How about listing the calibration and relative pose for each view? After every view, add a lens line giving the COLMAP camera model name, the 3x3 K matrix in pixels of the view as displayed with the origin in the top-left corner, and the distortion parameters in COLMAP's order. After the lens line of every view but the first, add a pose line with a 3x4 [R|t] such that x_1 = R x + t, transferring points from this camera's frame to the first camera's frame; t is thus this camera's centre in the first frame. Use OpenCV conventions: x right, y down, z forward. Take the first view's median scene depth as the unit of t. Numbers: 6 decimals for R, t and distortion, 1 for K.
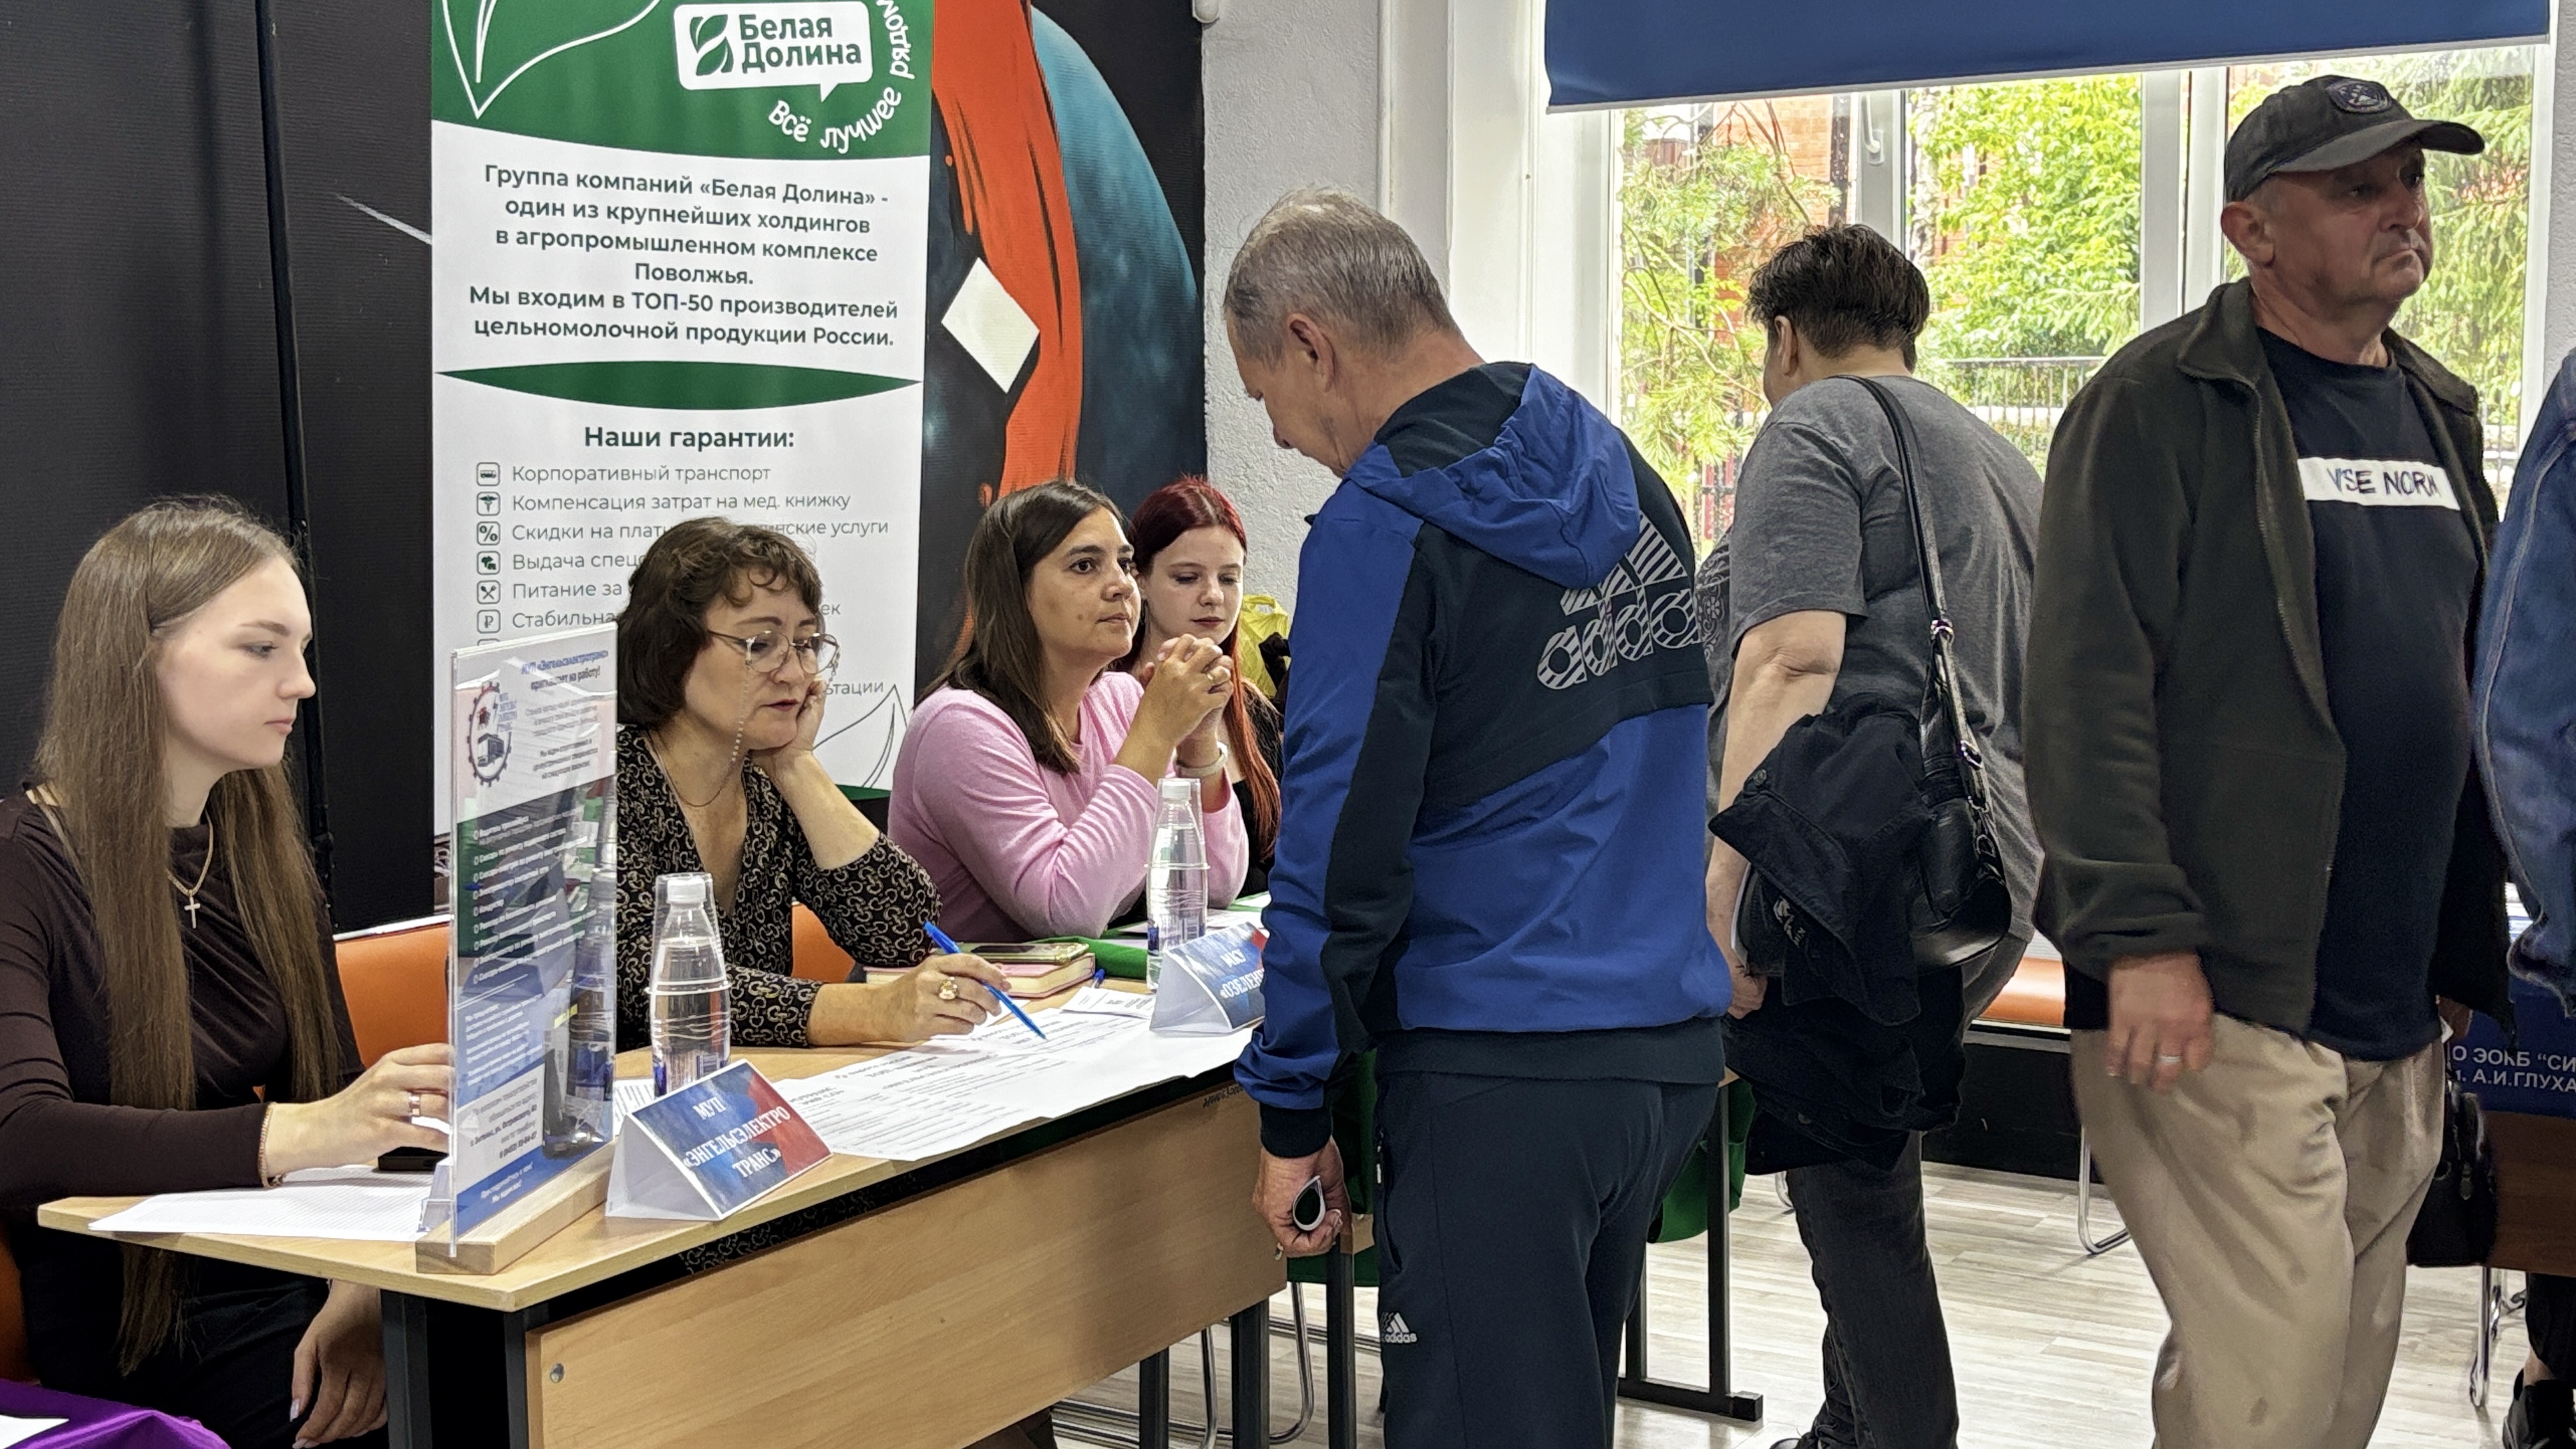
lens RADIAL K [[3048.2, 0, 1295.3], [0, 3048.2, 724.9], [0, 0, 1]] dist [0.120619, 0.000000]
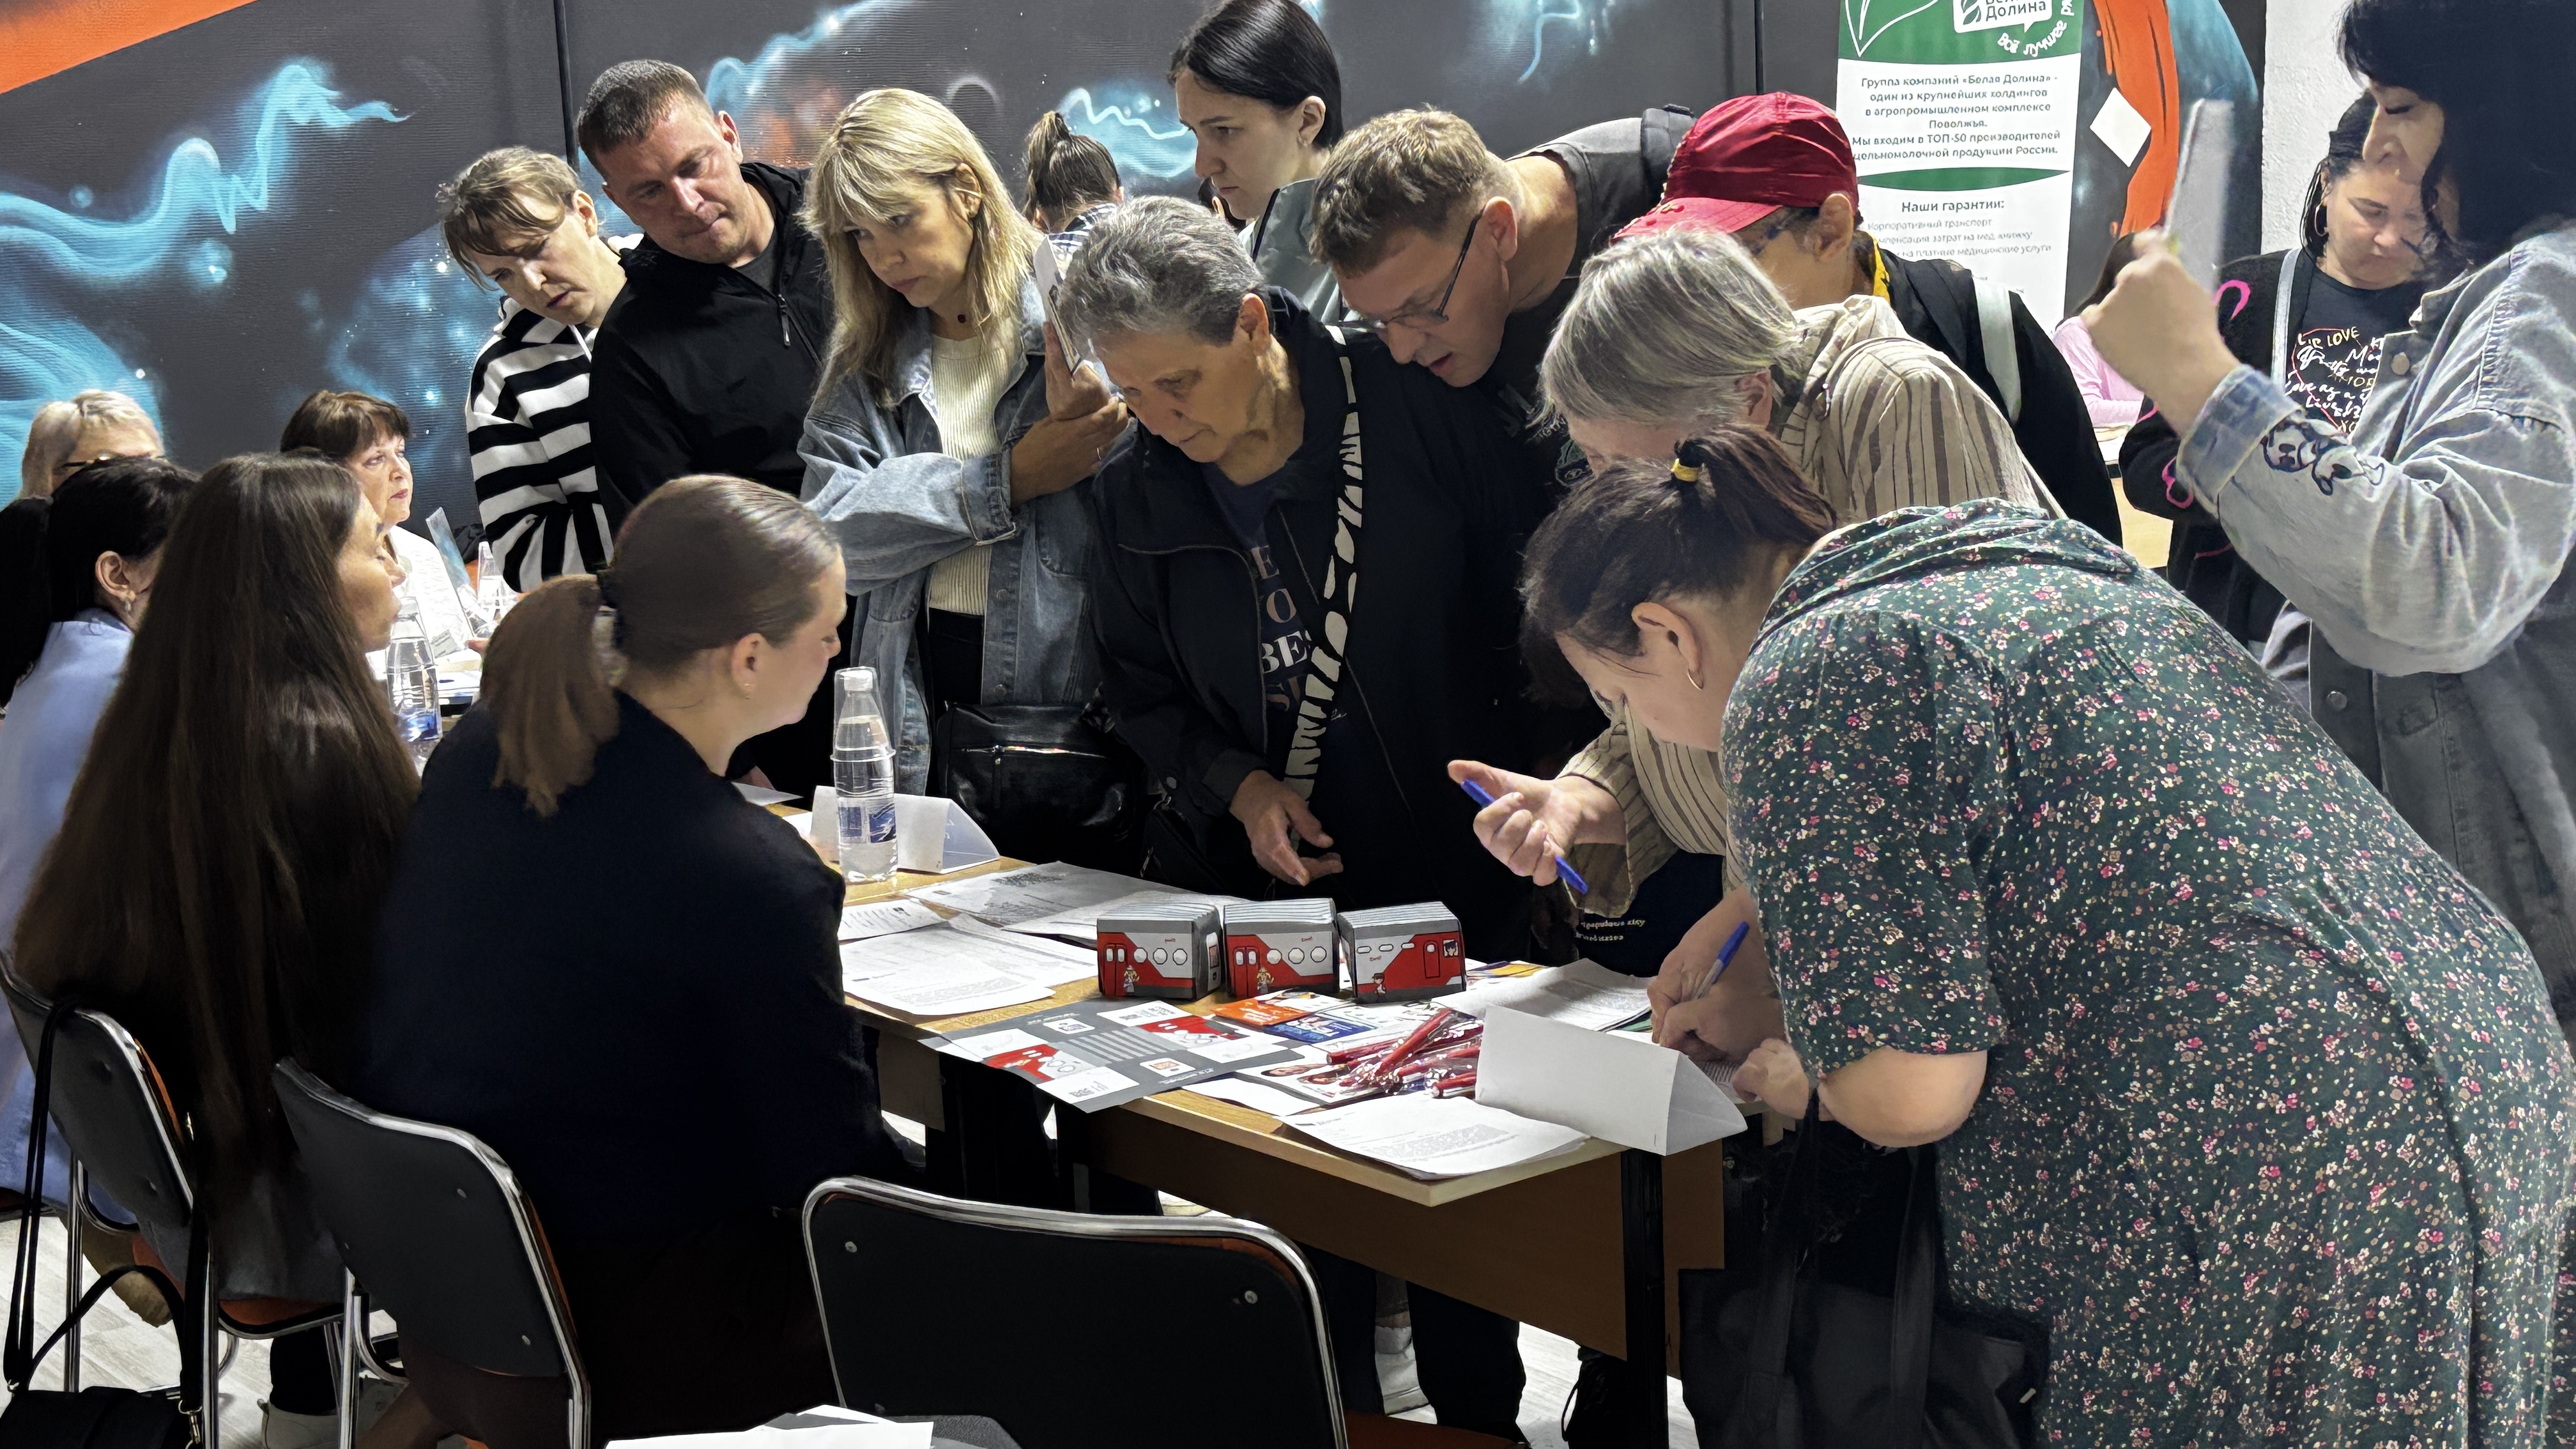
lens RADIAL K [[3402.1, 0, 1286.9], [0, 3402.1, 741.0], [0, 0, 1]] dist [0.116751, 0.000000]
pose [[0.936180, 0.034622, -0.349812, 0.192798], [-0.008123, 0.997003, 0.076937, 0.087534], [0.351427, -0.069186, 0.933655, -1.277678]]
